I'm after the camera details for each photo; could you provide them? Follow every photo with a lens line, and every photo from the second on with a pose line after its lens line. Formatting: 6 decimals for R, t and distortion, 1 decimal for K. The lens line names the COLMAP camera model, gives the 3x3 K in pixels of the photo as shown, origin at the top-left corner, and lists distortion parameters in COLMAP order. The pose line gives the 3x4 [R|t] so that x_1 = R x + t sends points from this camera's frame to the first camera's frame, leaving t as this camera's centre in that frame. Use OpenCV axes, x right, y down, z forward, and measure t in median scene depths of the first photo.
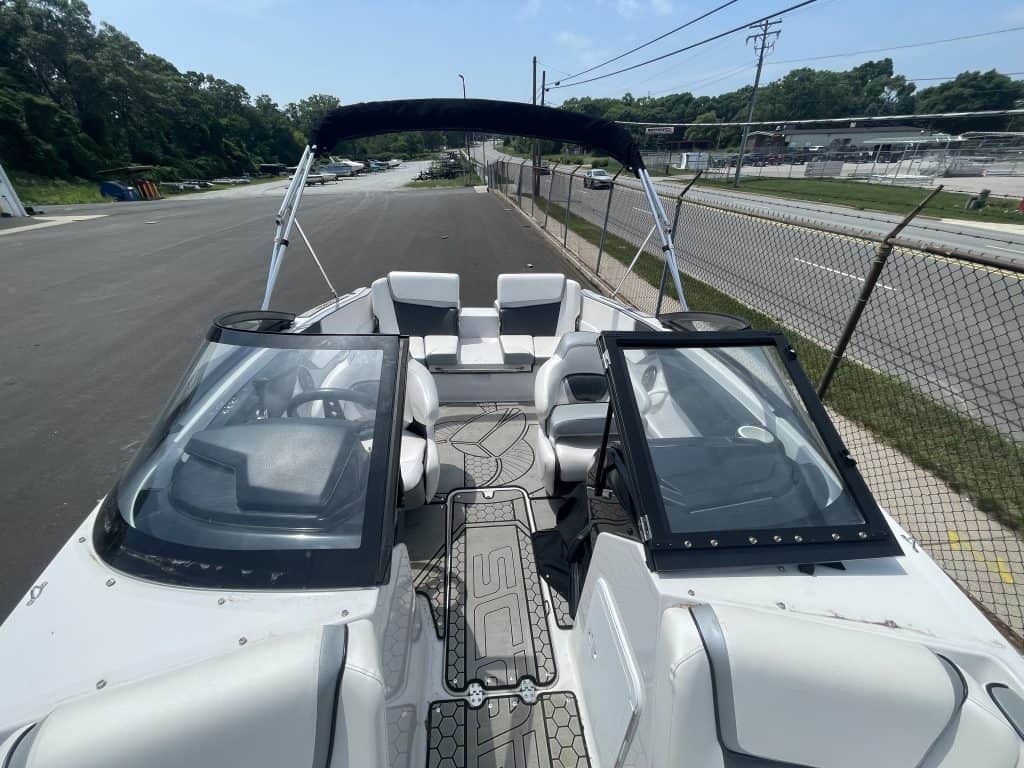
lens RADIAL K [[413.5, 0, 506.1], [0, 413.5, 383.4], [0, 0, 1]] dist [-0.001768, -0.000762]
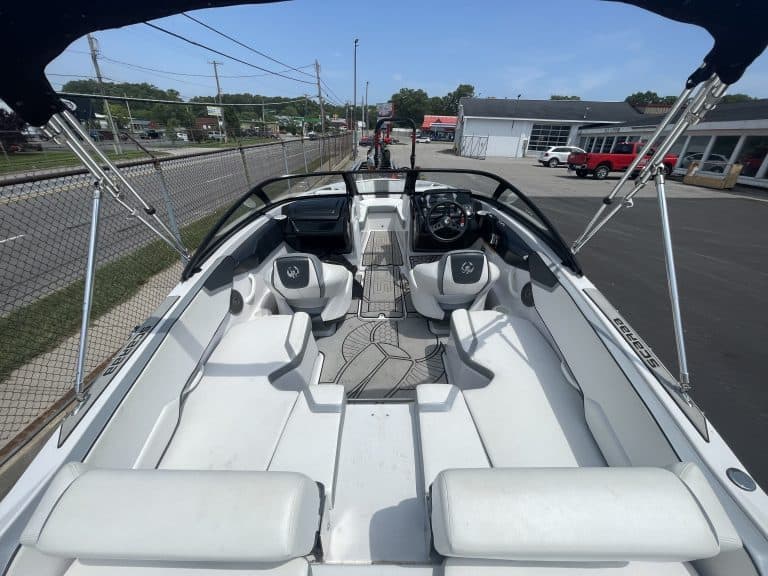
lens RADIAL K [[310.1, 0, 379.6], [0, 310.1, 287.5], [0, 0, 1]] dist [-0.001768, -0.000762]
pose [[-0.994840, -0.059576, 0.082119, -0.166132], [0.034830, 0.559674, 0.827980, -1.050121], [-0.095288, 0.826568, -0.554712, 2.073370]]
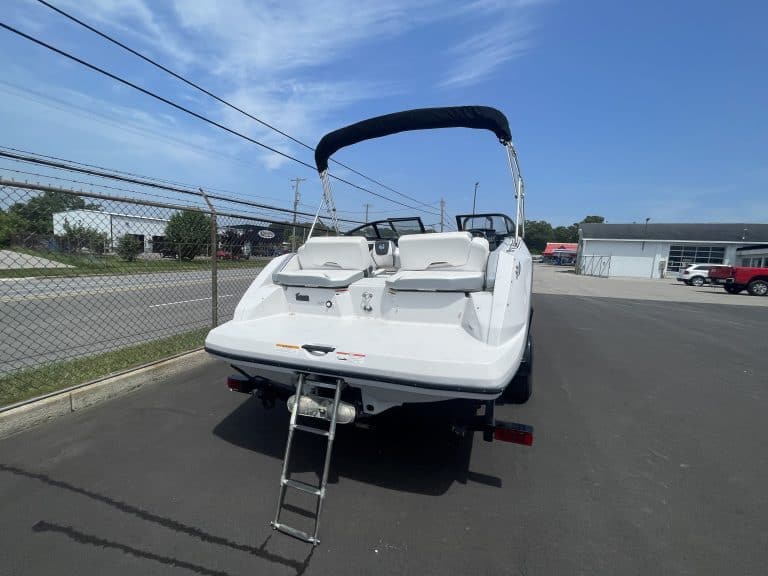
lens RADIAL K [[310.1, 0, 379.6], [0, 310.1, 287.5], [0, 0, 1]] dist [-0.001768, -0.000762]
pose [[-0.889874, -0.074121, 0.450144, -0.811976], [0.197591, 0.826740, 0.526743, -1.162907], [-0.411195, 0.557680, -0.721049, 3.277610]]
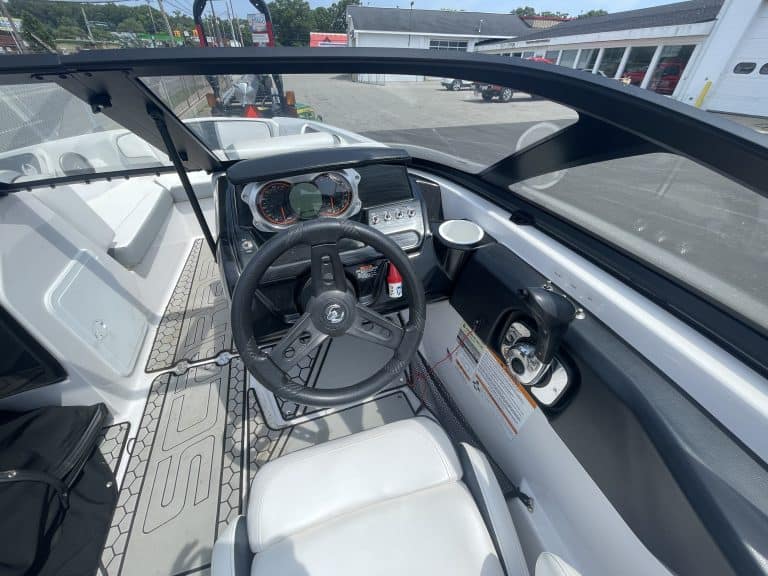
lens RADIAL K [[310.1, 0, 379.6], [0, 310.1, 287.5], [0, 0, 1]] dist [-0.001768, -0.000762]
pose [[-0.980887, 0.112469, -0.158782, -0.352644], [-0.100044, 0.408398, 0.907305, -0.260255], [0.166890, 0.905849, -0.389340, 1.008328]]
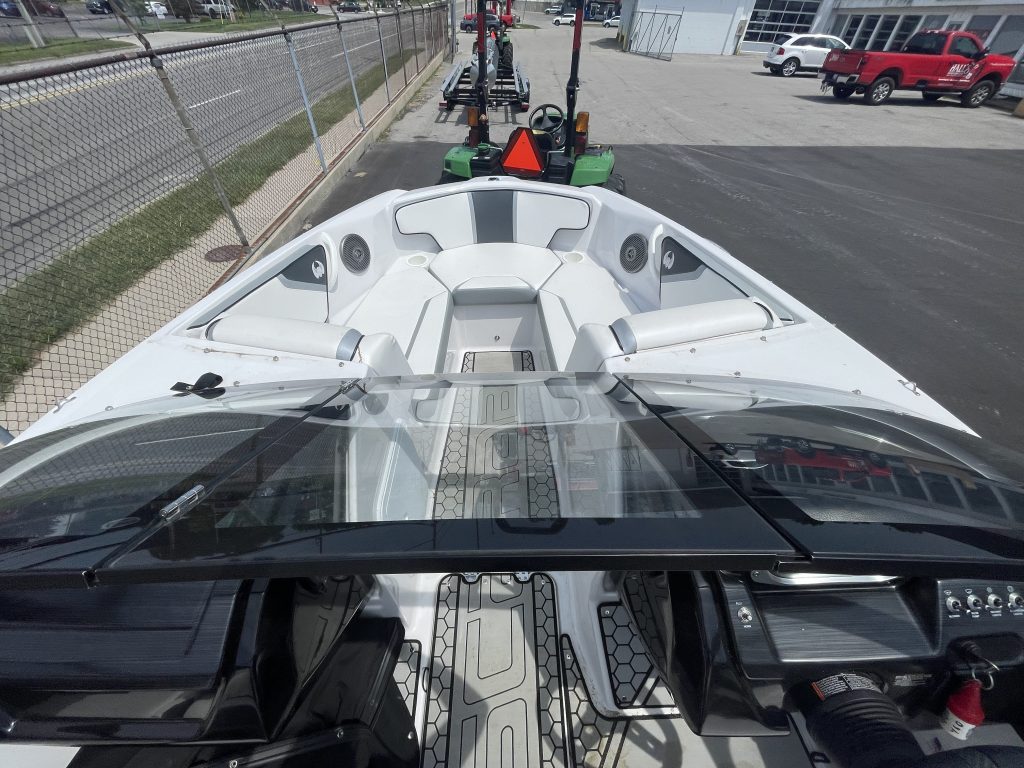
lens RADIAL K [[413.5, 0, 506.1], [0, 413.5, 383.4], [0, 0, 1]] dist [-0.001768, -0.000762]
pose [[-0.996588, -0.069788, 0.044073, -0.036425], [0.020645, 0.306236, 0.951732, -0.299579], [-0.079916, 0.949394, -0.303750, 0.691825]]
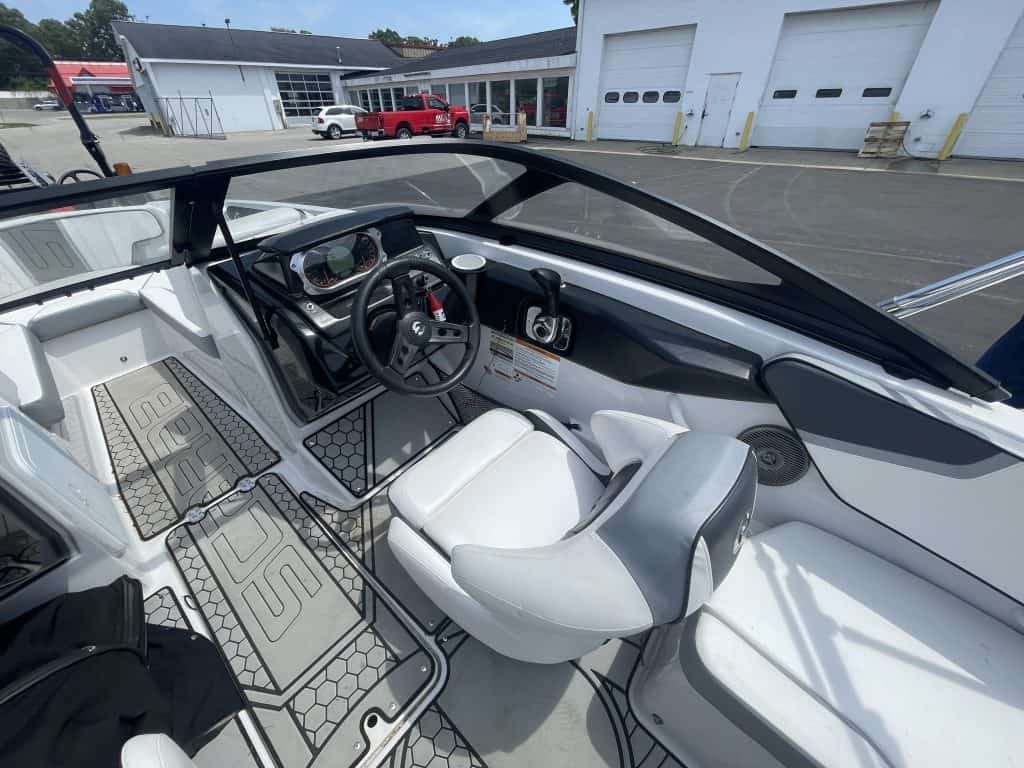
lens RADIAL K [[409.6, 0, 506.2], [0, 409.6, 386.0], [0, 0, 1]] dist [-0.001649, -0.000332]
pose [[-0.729638, 0.412022, -0.545771, -0.074090], [-0.320923, 0.498444, 0.805334, -0.426796], [0.603852, 0.762752, -0.231456, 1.182596]]
